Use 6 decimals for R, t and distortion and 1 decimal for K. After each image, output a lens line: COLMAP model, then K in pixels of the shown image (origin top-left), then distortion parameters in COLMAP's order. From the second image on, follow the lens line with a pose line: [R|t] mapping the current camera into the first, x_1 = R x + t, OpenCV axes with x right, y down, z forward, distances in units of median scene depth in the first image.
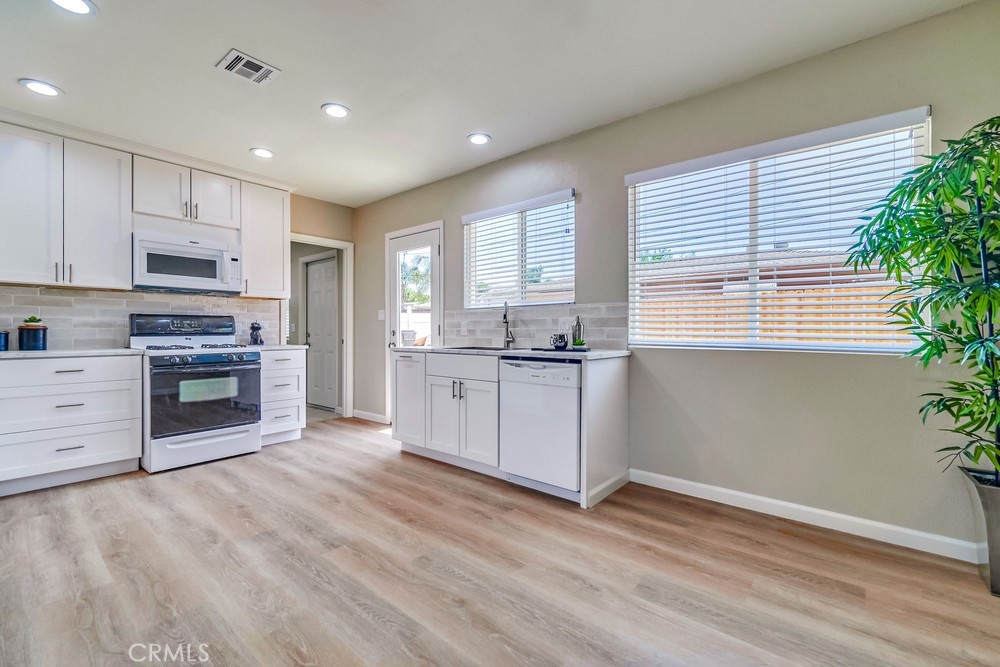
lens RADIAL K [[406.1, 0, 499.7], [0, 406.1, 332.0], [0, 0, 1]] dist [-0.001431, -0.000396]
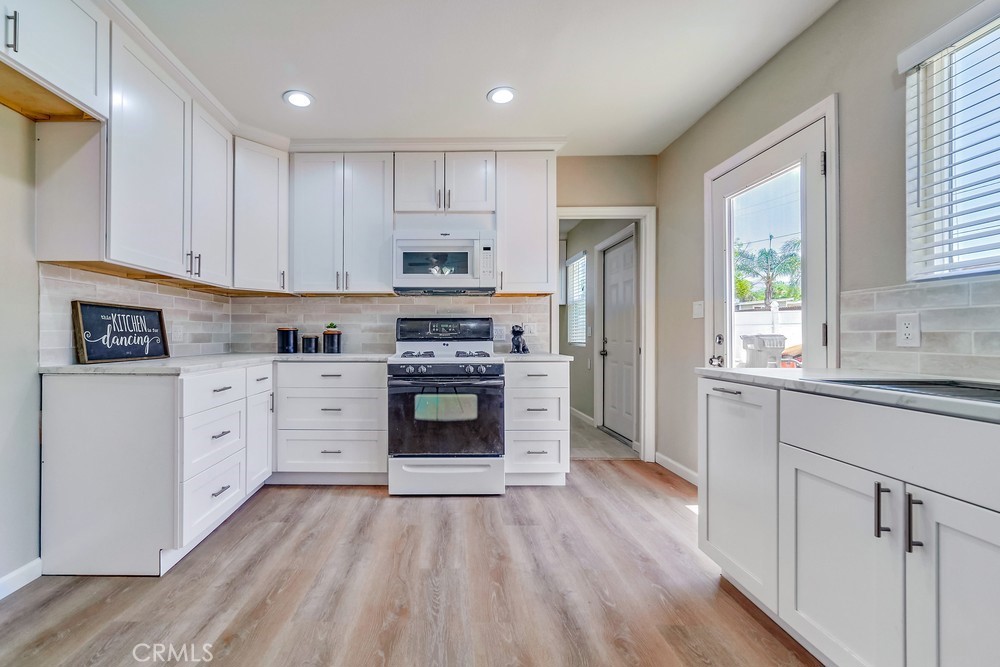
lens RADIAL K [[354.6, 0, 497.8], [0, 354.6, 333.6], [0, 0, 1]] dist [0.001099, -0.000545]
pose [[0.619258, -0.003383, -0.785180, -0.080815], [-0.002029, 0.999980, -0.005908, -0.002959], [0.785185, 0.005252, 0.619239, 0.592614]]
